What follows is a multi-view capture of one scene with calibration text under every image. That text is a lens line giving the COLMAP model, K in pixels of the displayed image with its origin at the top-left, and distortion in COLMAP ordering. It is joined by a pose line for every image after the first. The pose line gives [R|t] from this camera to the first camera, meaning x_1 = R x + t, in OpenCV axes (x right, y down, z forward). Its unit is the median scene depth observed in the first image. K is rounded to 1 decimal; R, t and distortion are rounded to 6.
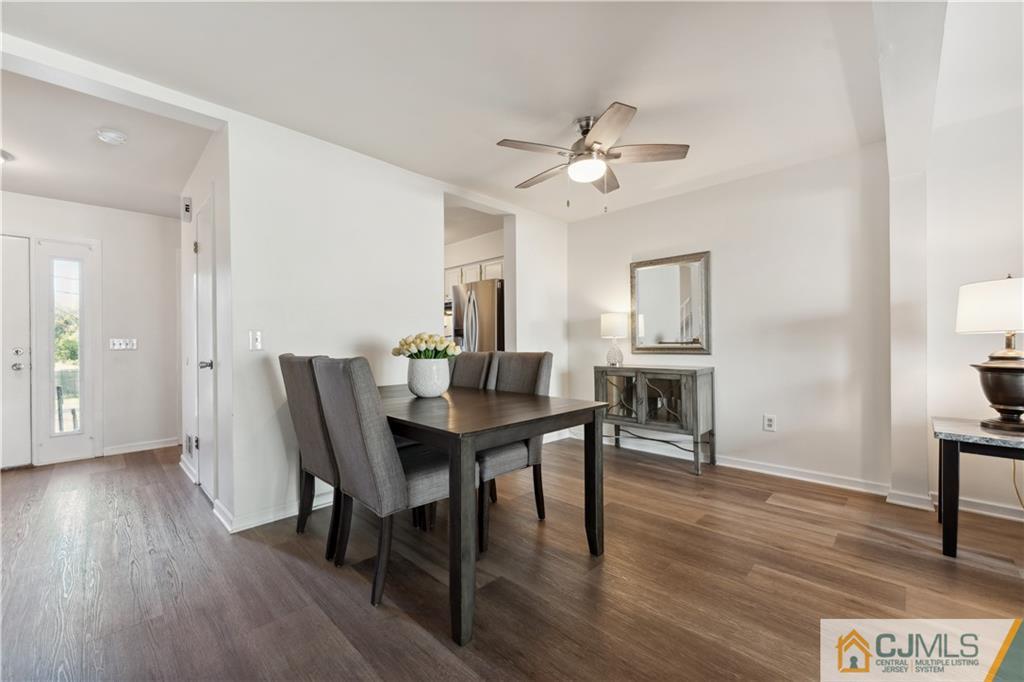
lens RADIAL K [[406.1, 0, 512.0], [0, 406.1, 341.0], [0, 0, 1]] dist [0.001110, 0.000218]
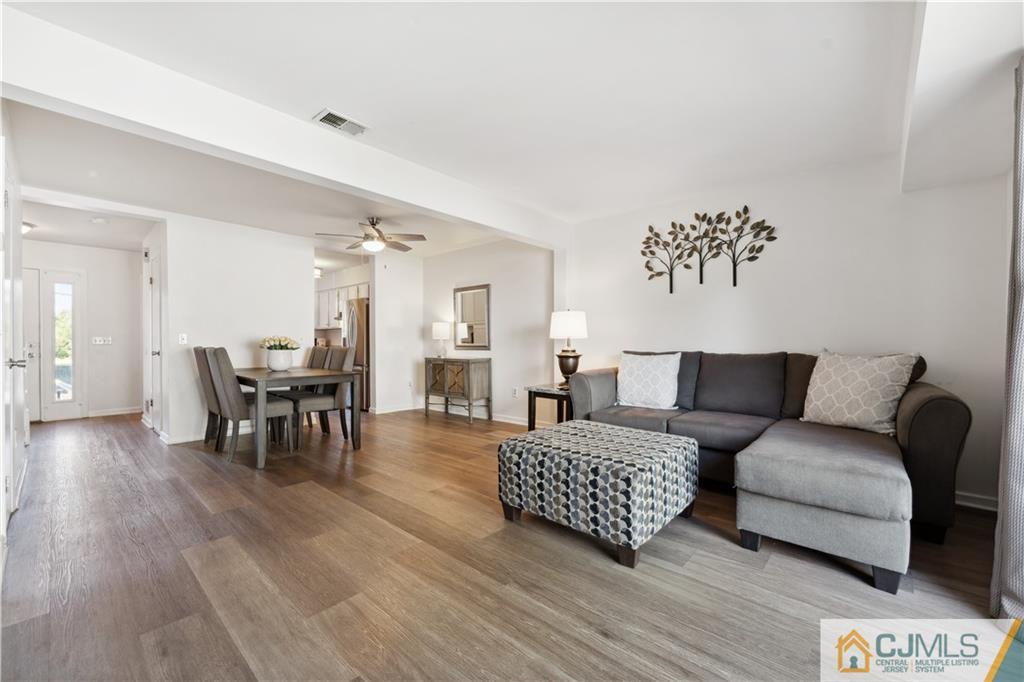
lens RADIAL K [[410.9, 0, 511.3], [0, 410.9, 342.0], [0, 0, 1]] dist [-0.003482, -0.000422]
pose [[0.999279, 0.006871, 0.037344, 0.536847], [-0.007063, 0.999962, 0.005012, -0.006120], [-0.037308, -0.005272, 0.999290, -0.615901]]
